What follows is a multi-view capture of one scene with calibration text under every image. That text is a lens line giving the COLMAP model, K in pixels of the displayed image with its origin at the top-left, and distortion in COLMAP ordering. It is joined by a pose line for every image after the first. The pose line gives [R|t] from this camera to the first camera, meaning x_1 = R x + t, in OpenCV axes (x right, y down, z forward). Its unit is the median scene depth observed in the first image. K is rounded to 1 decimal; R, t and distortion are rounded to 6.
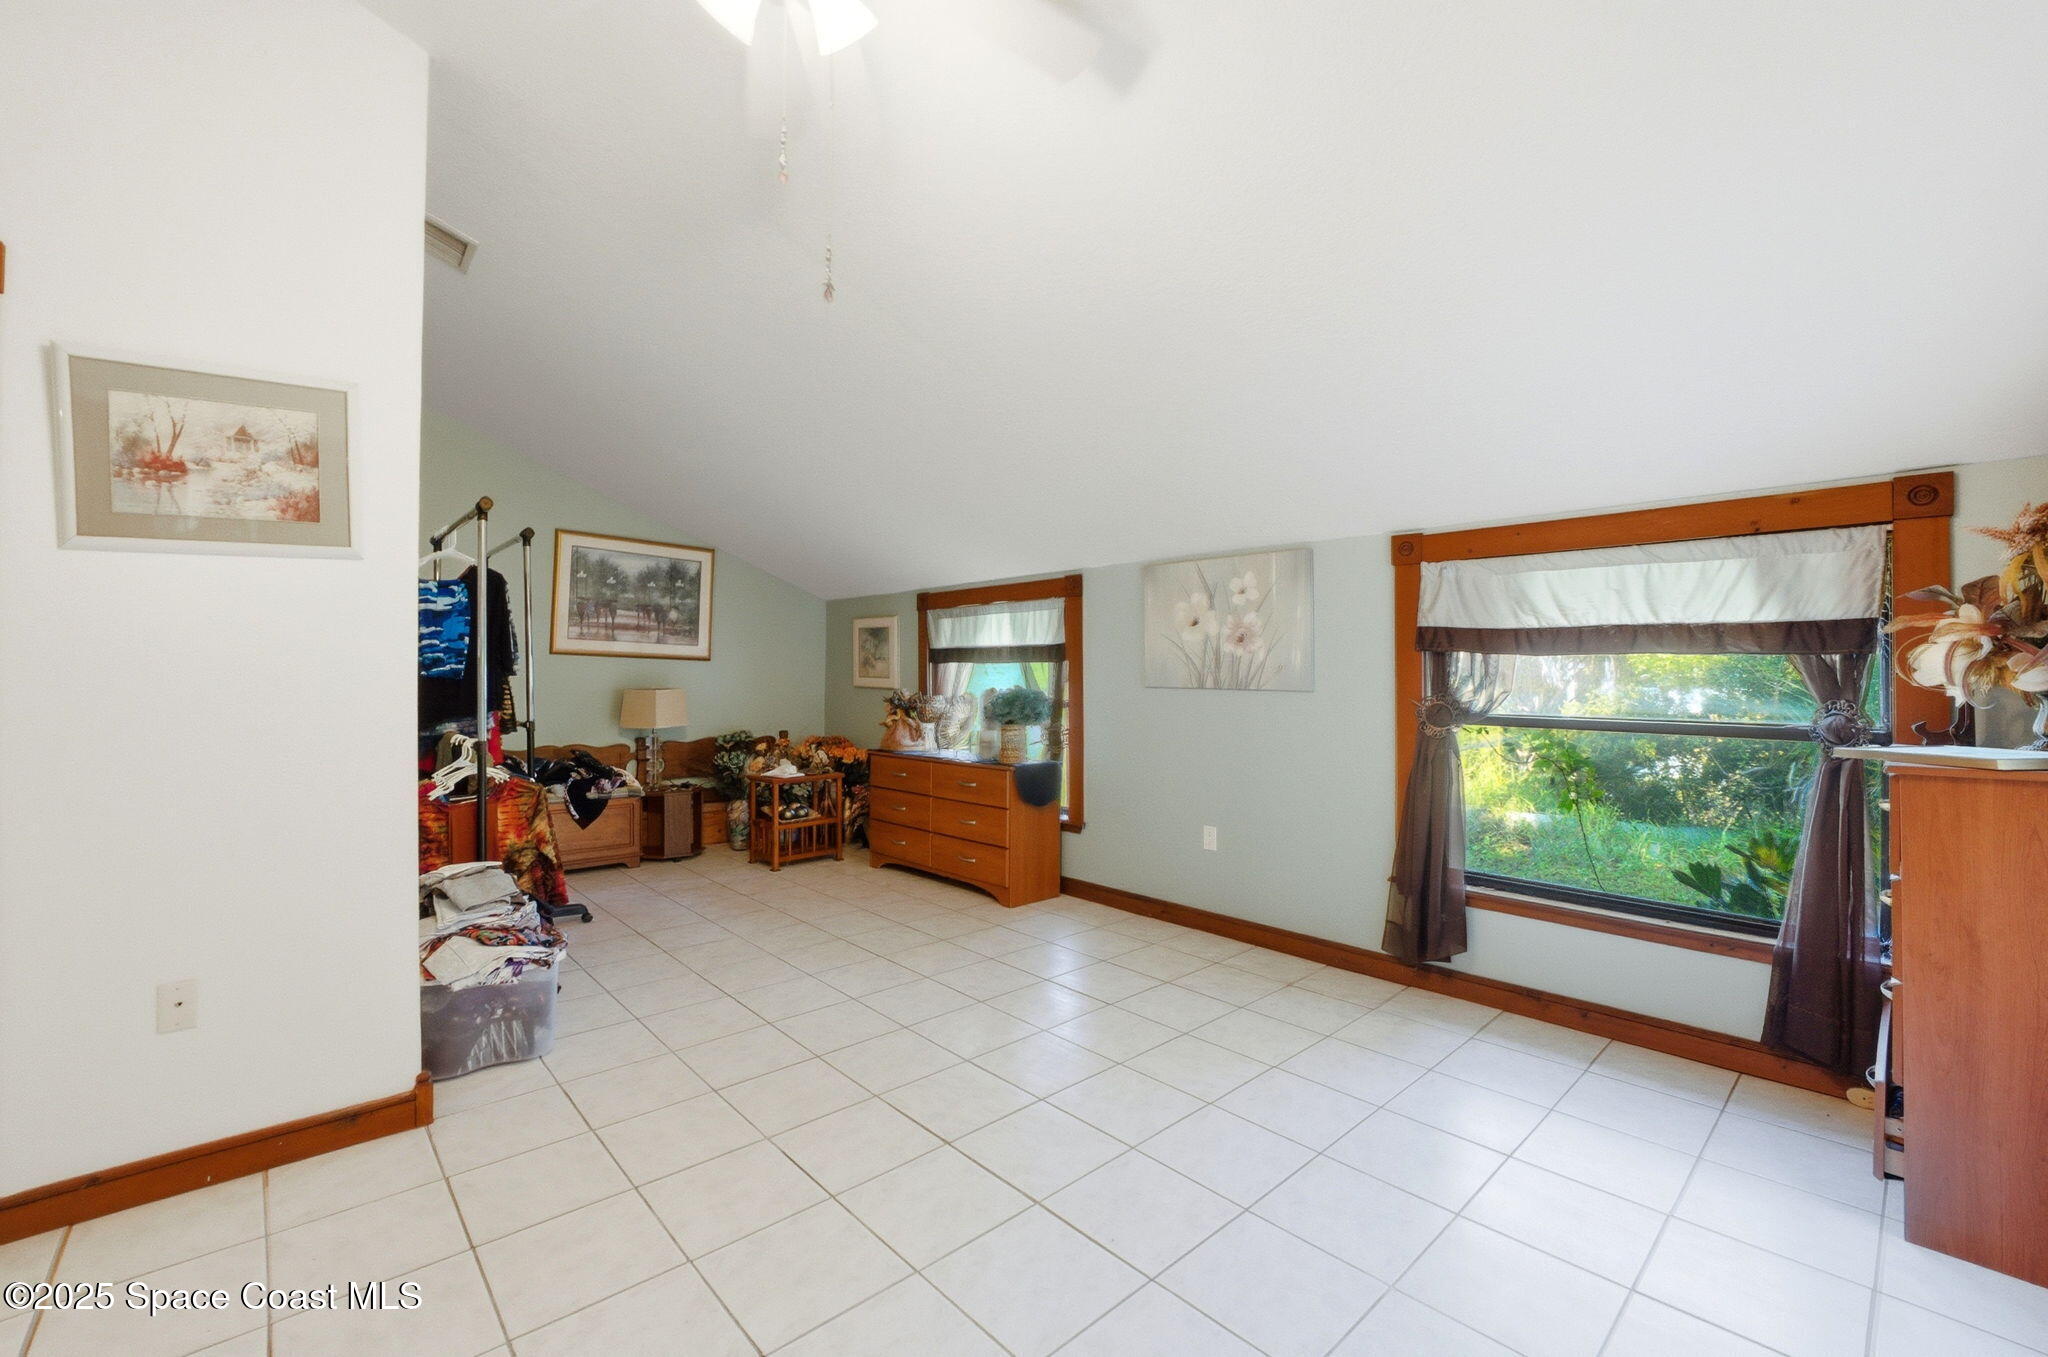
lens RADIAL K [[854.2, 0, 1011.9], [0, 854.2, 673.2], [0, 0, 1]] dist [-0.018042, 0.000076]
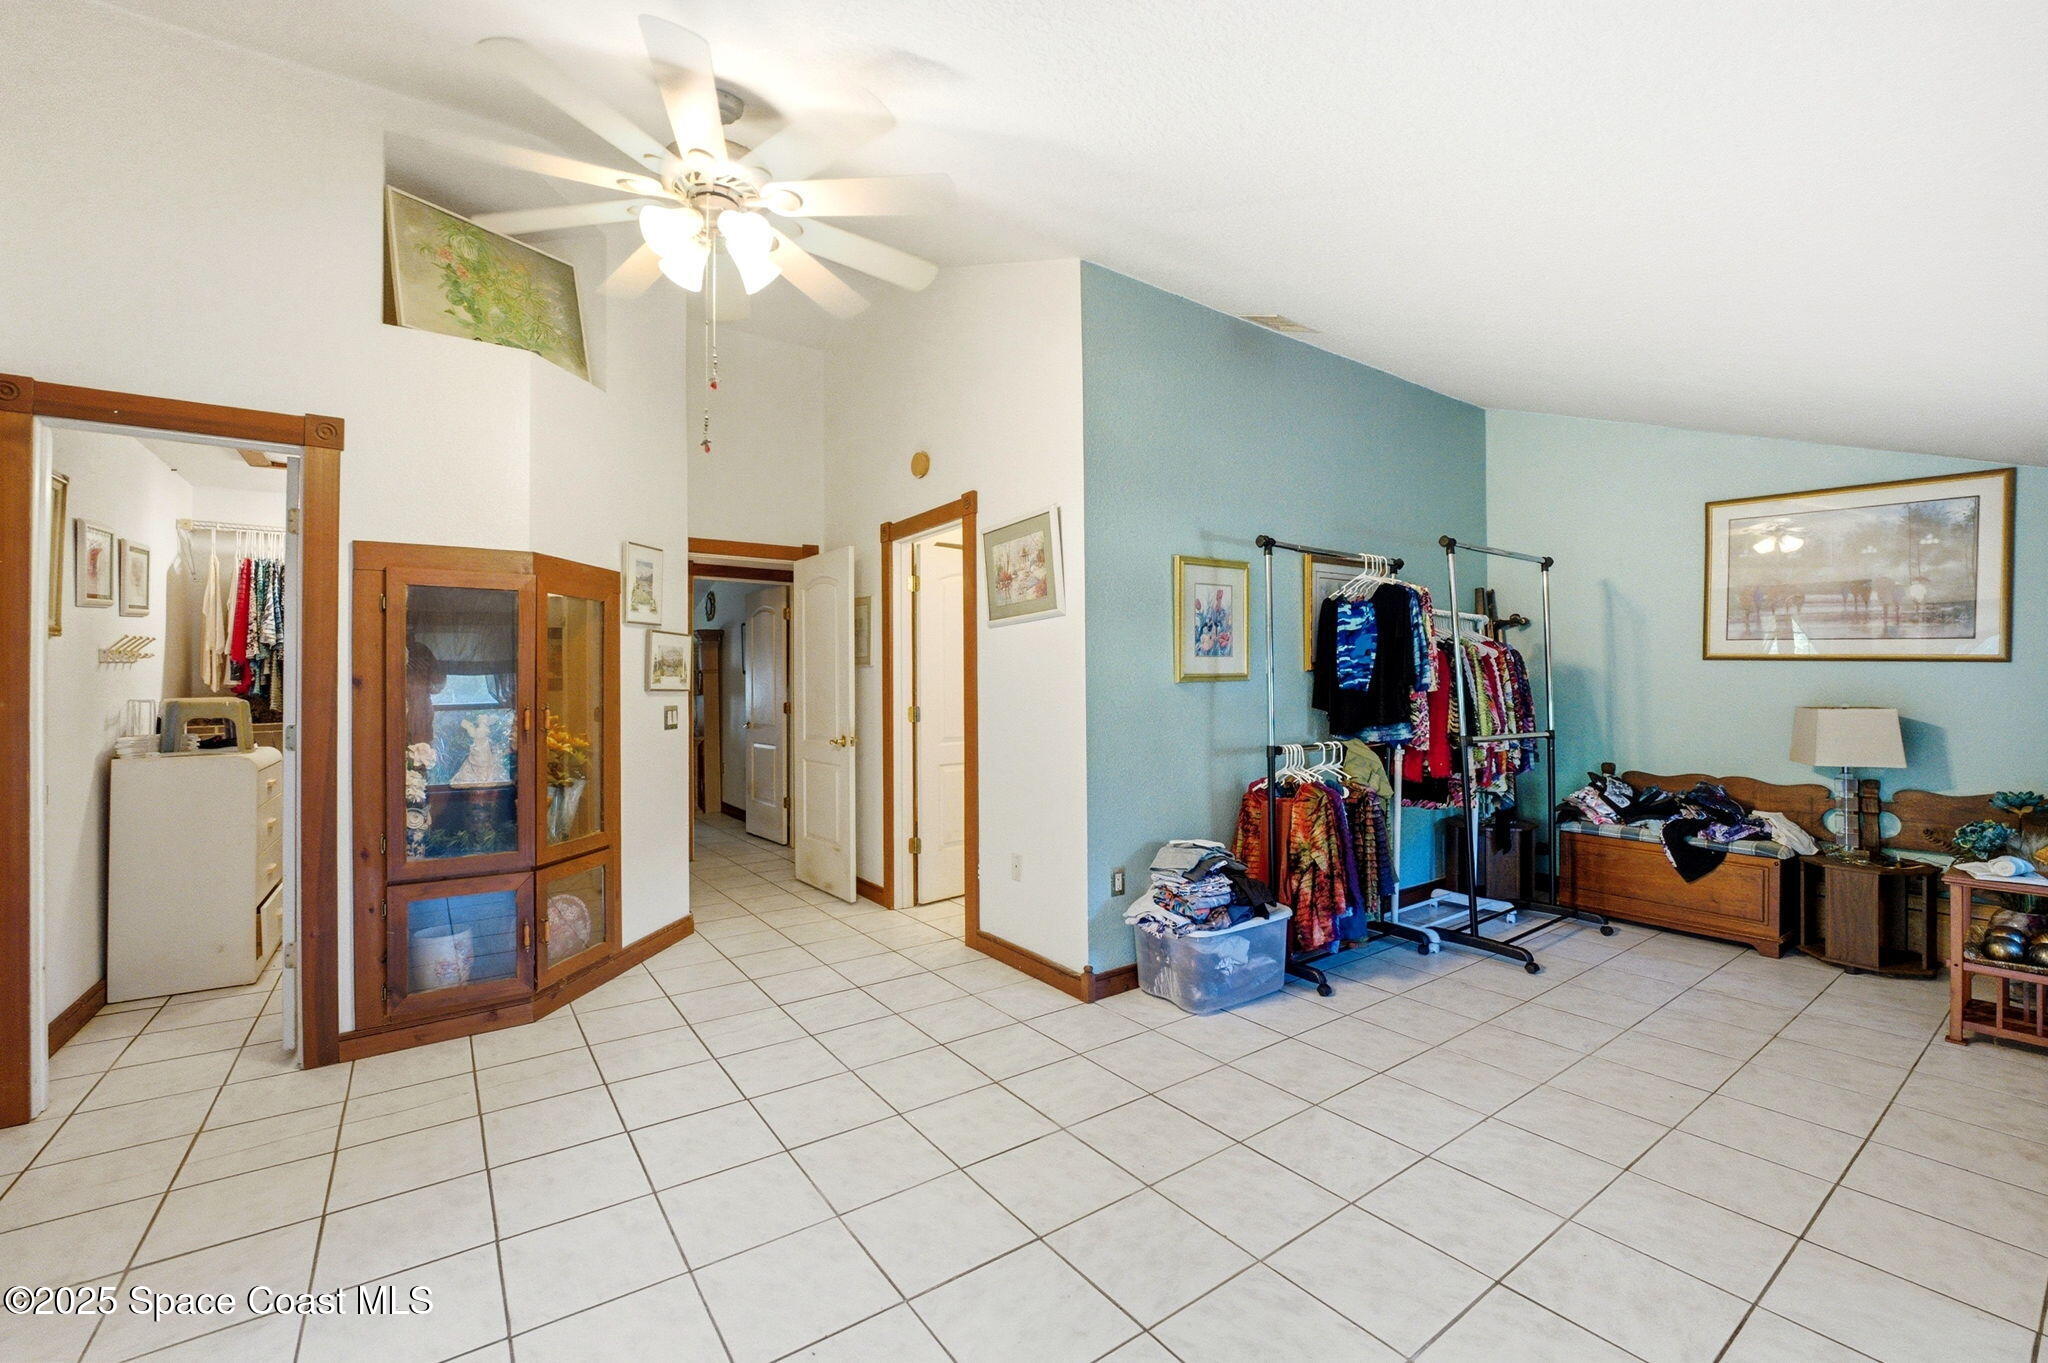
lens RADIAL K [[854.2, 0, 1011.9], [0, 854.2, 676.2], [0, 0, 1]] dist [-0.018042, 0.000076]
pose [[-0.124221, -0.006766, -0.992232, 0.409749], [0.004253, 0.999964, -0.007351, -0.005310], [0.992245, -0.005133, -0.124188, 0.561544]]
